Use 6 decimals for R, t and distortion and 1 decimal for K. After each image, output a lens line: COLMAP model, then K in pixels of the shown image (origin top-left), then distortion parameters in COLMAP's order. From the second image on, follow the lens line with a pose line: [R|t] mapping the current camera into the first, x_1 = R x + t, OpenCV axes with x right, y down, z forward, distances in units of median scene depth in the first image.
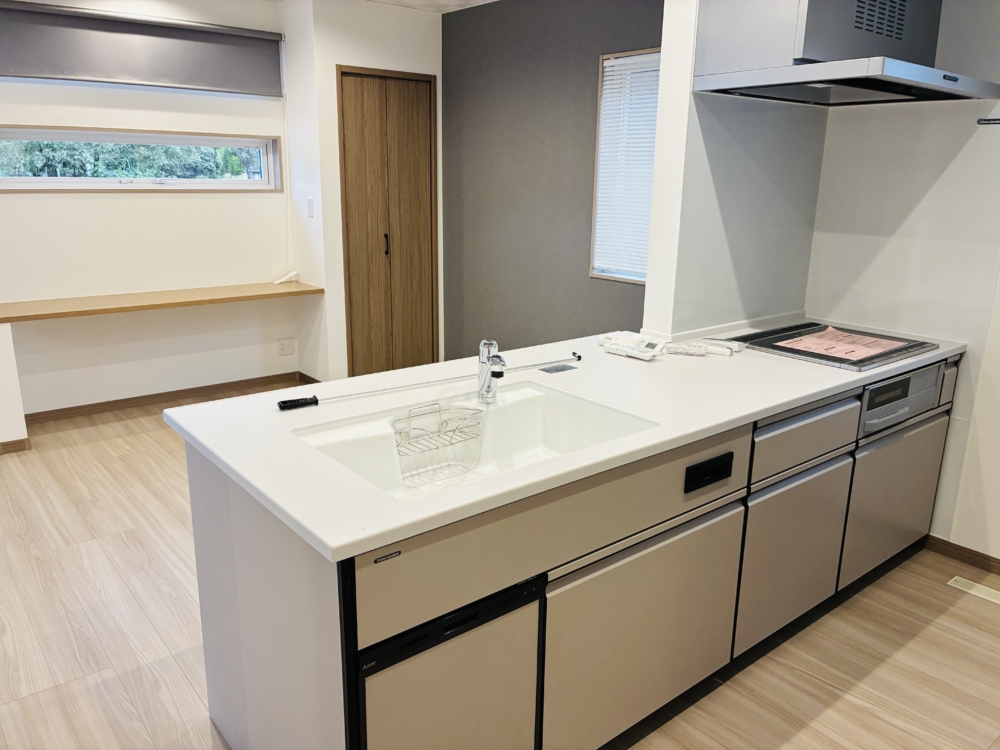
lens RADIAL K [[763.3, 0, 500.5], [0, 763.3, 371.2], [0, 0, 1]] dist [0.001062, 0.003573]
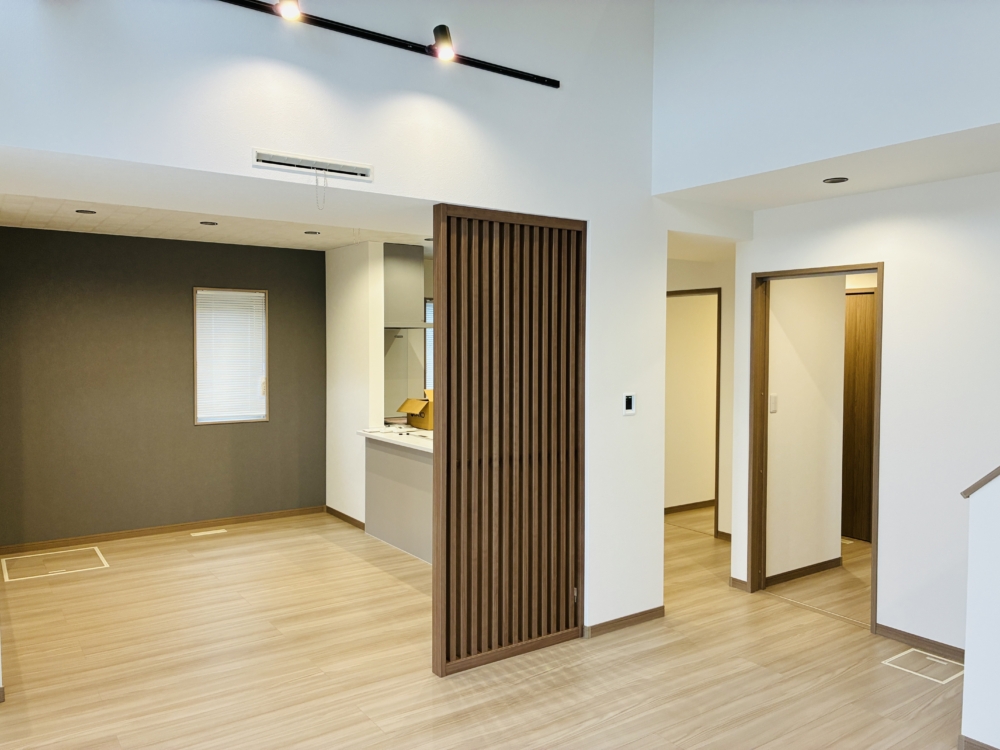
lens RADIAL K [[763.3, 0, 495.4], [0, 763.3, 370.9], [0, 0, 1]] dist [0.001062, 0.003573]
pose [[0.075144, -0.054879, 0.995661, -1.471561], [0.246254, 0.968580, 0.034801, -0.147509], [-0.966288, 0.242571, 0.086297, 0.302282]]
